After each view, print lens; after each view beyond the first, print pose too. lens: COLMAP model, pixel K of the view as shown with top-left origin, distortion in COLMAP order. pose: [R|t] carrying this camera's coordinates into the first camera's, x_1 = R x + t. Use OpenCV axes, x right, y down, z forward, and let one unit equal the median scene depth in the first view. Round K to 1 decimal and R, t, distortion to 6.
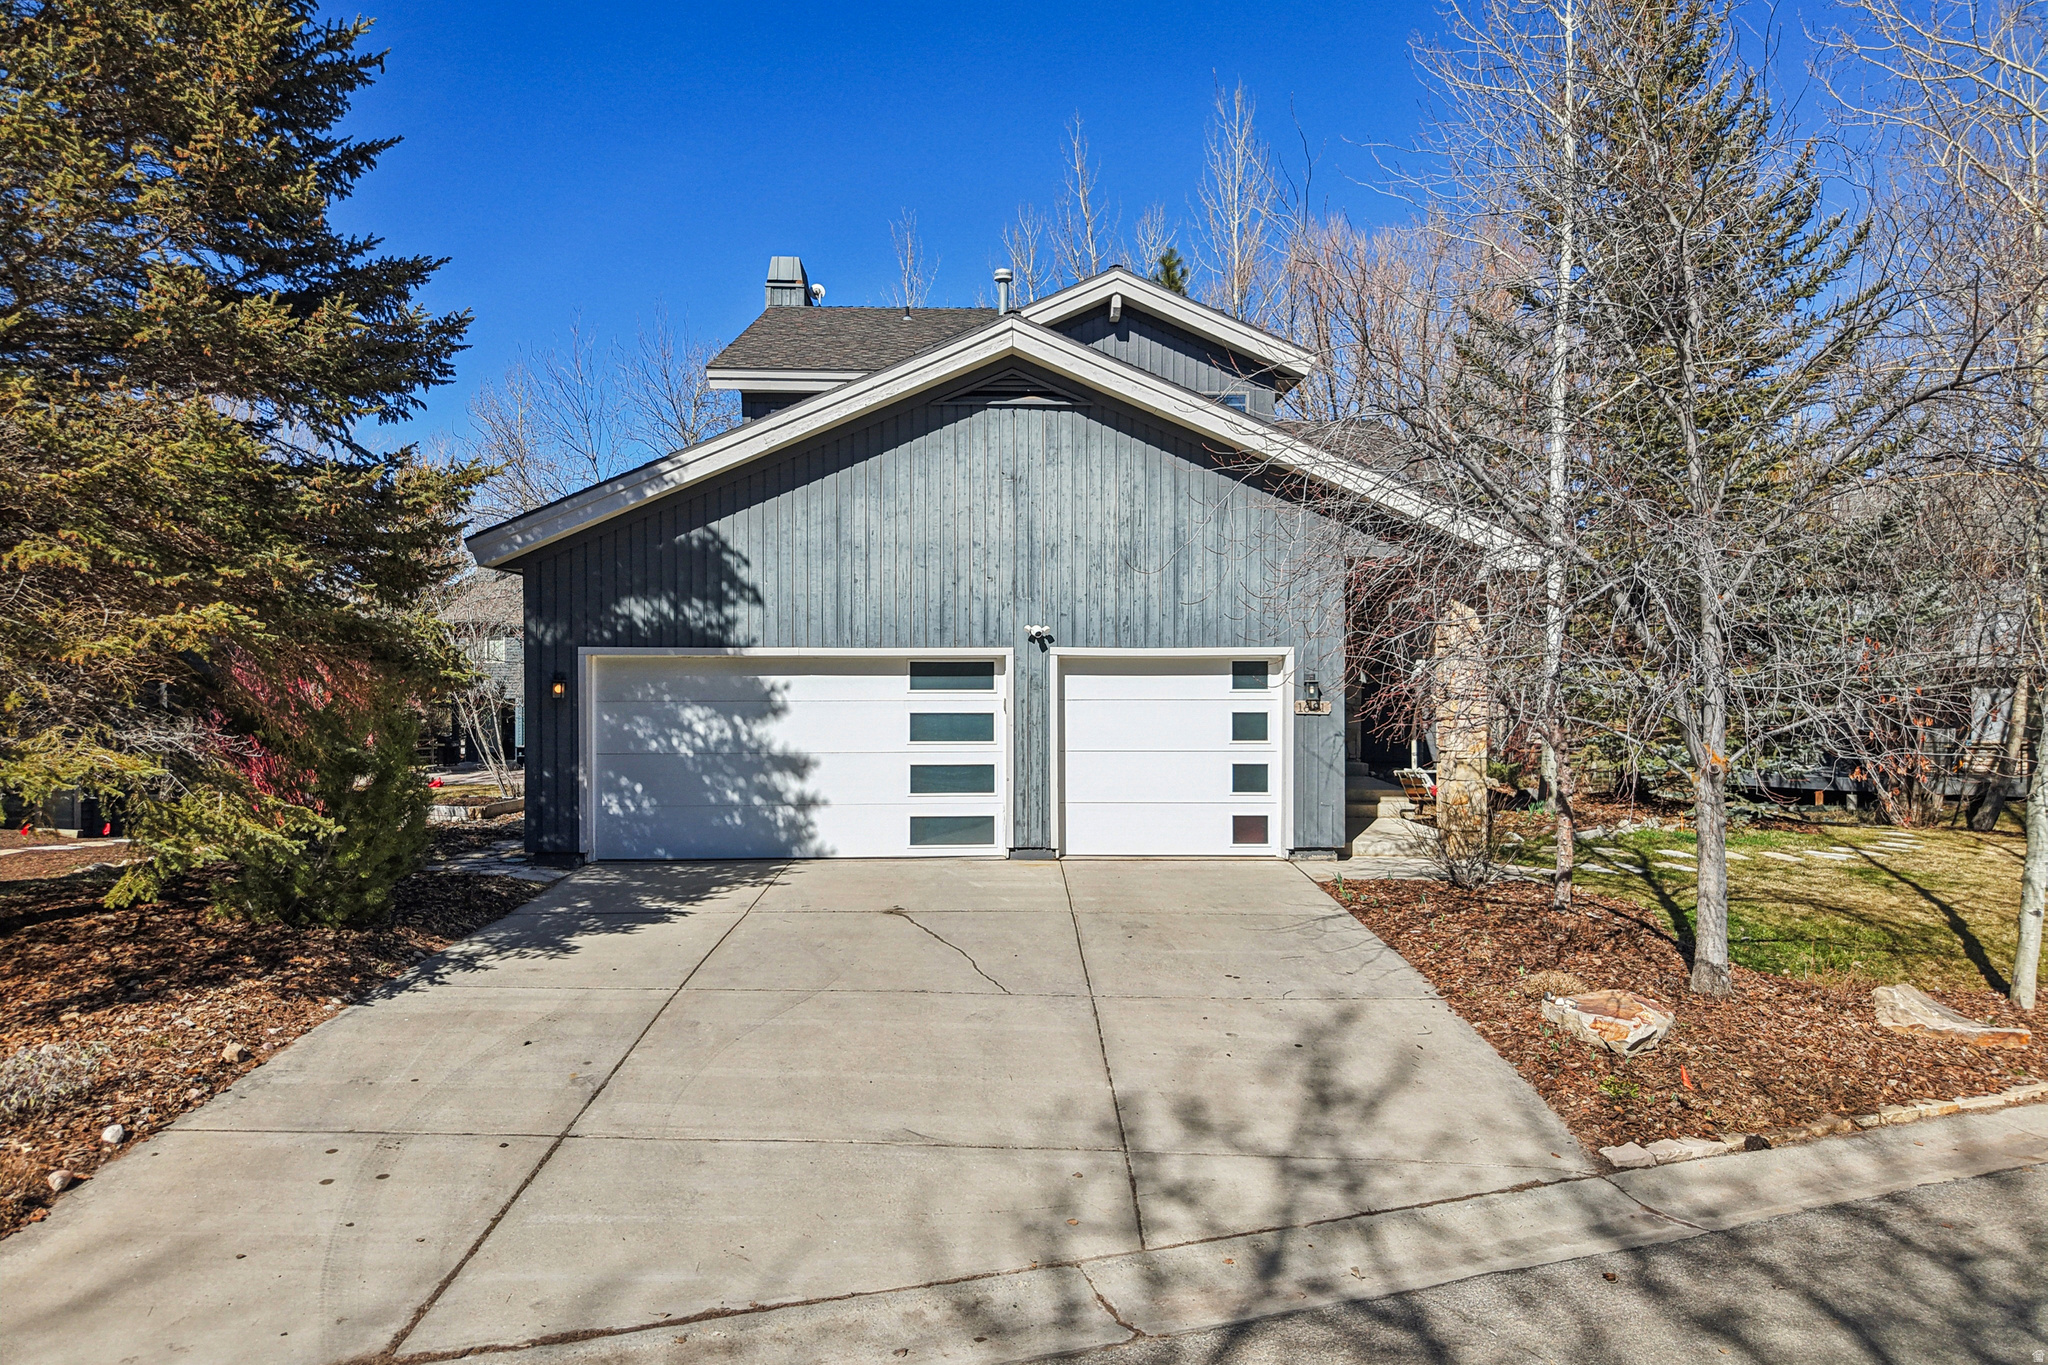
lens RADIAL K [[1432.4, 0, 1018.9], [0, 1432.4, 726.1], [0, 0, 1]] dist [0.042230, -0.116637]
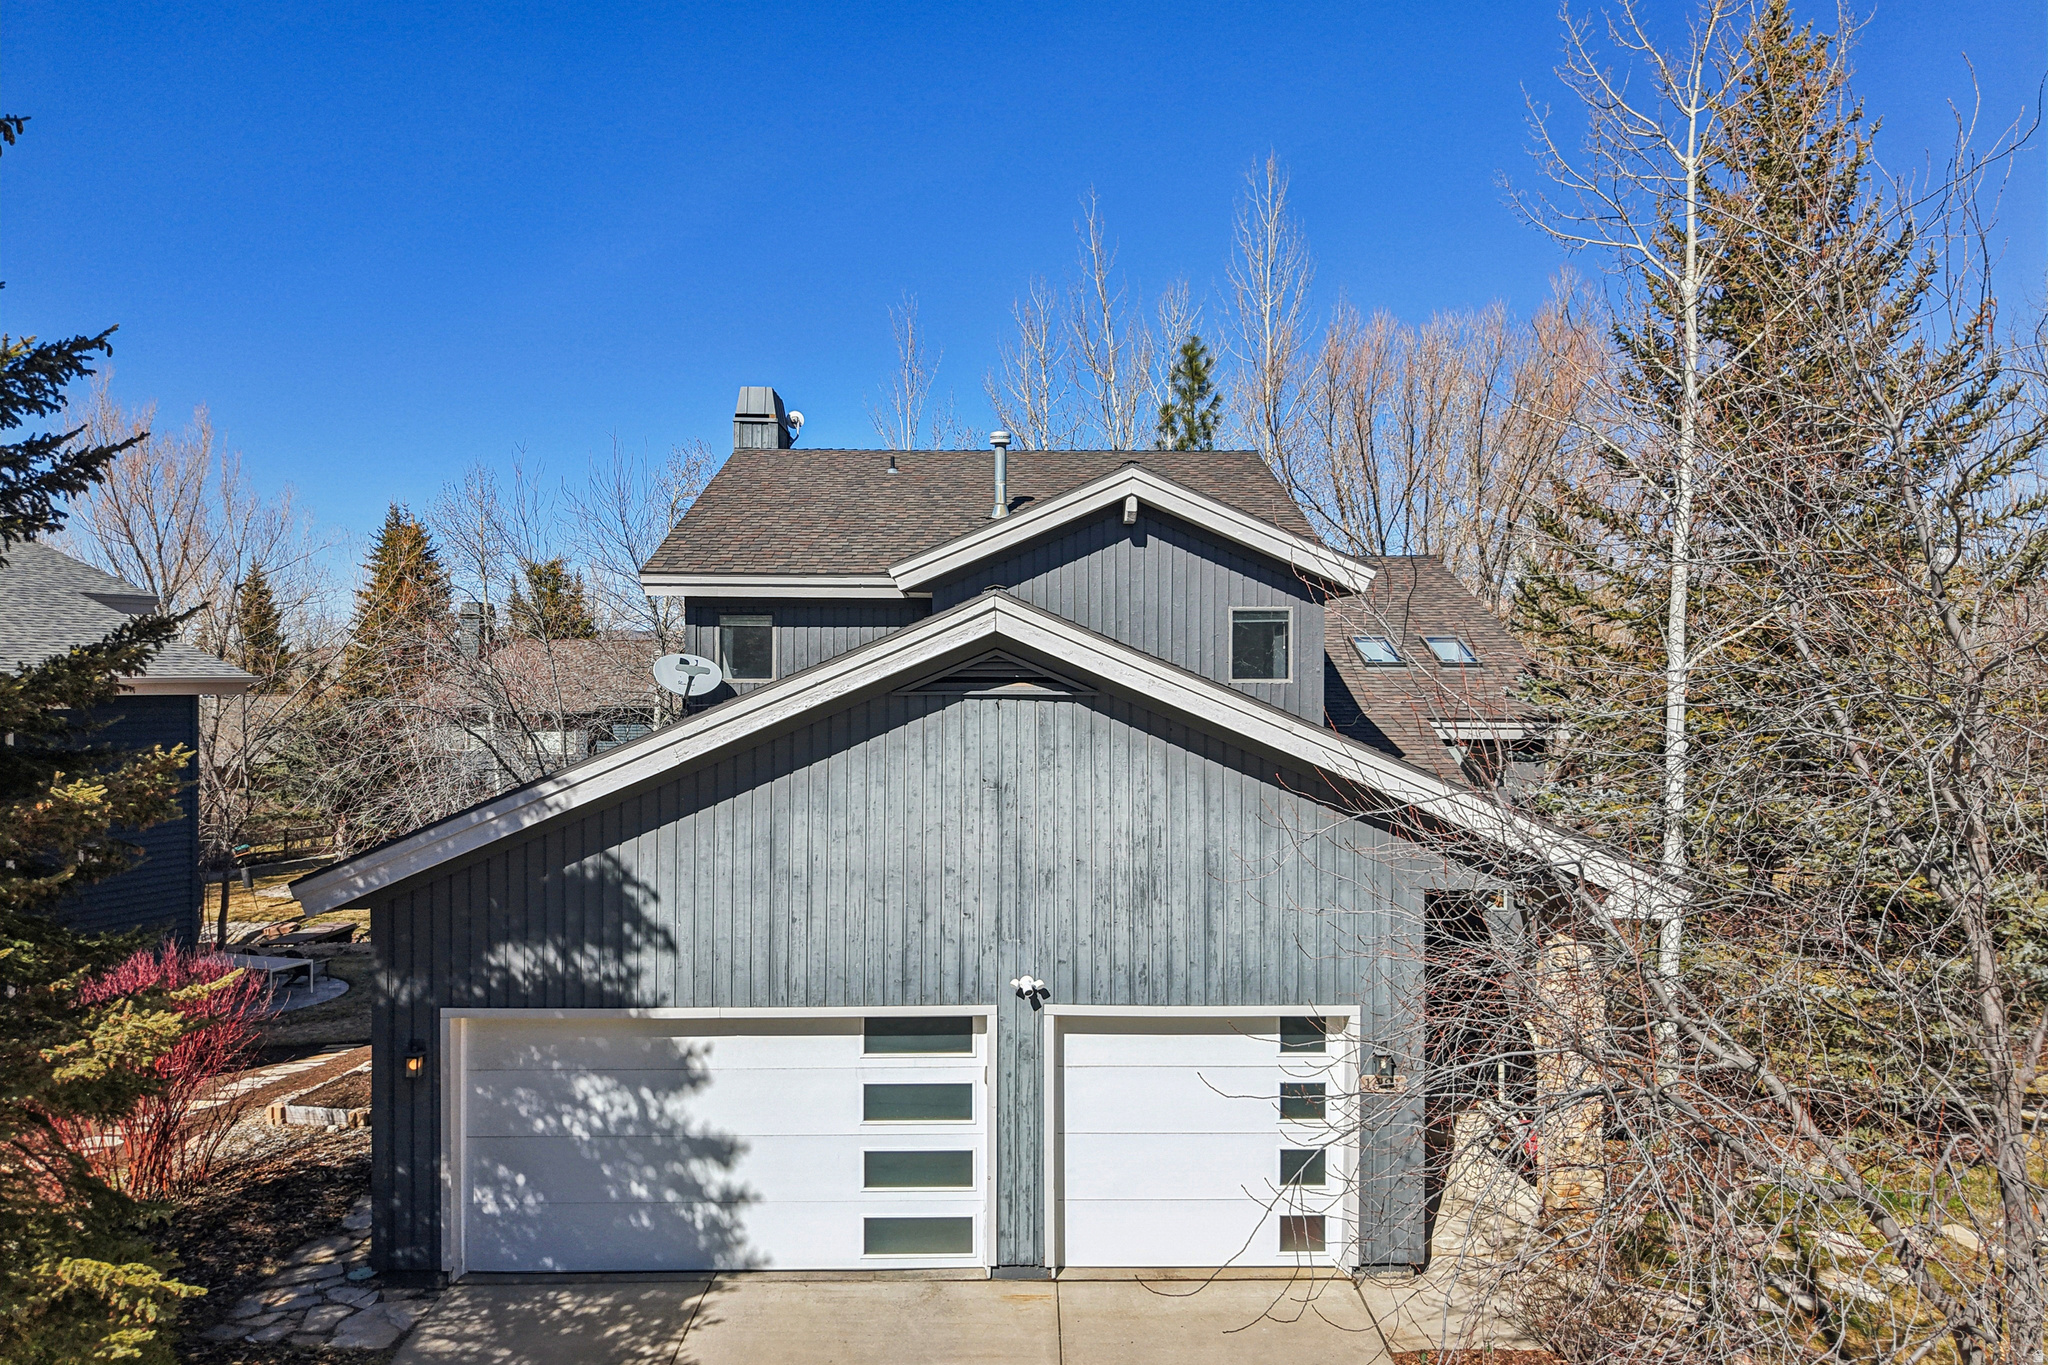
lens RADIAL K [[1400.7, 0, 1011.4], [0, 1400.7, 680.7], [0, 0, 1]] dist [-0.010123, -0.007086]
pose [[0.999688, -0.000071, -0.024990, 0.022892], [-0.000119, 0.999971, -0.007602, -0.224091], [0.024990, 0.007602, 0.999659, 0.240403]]
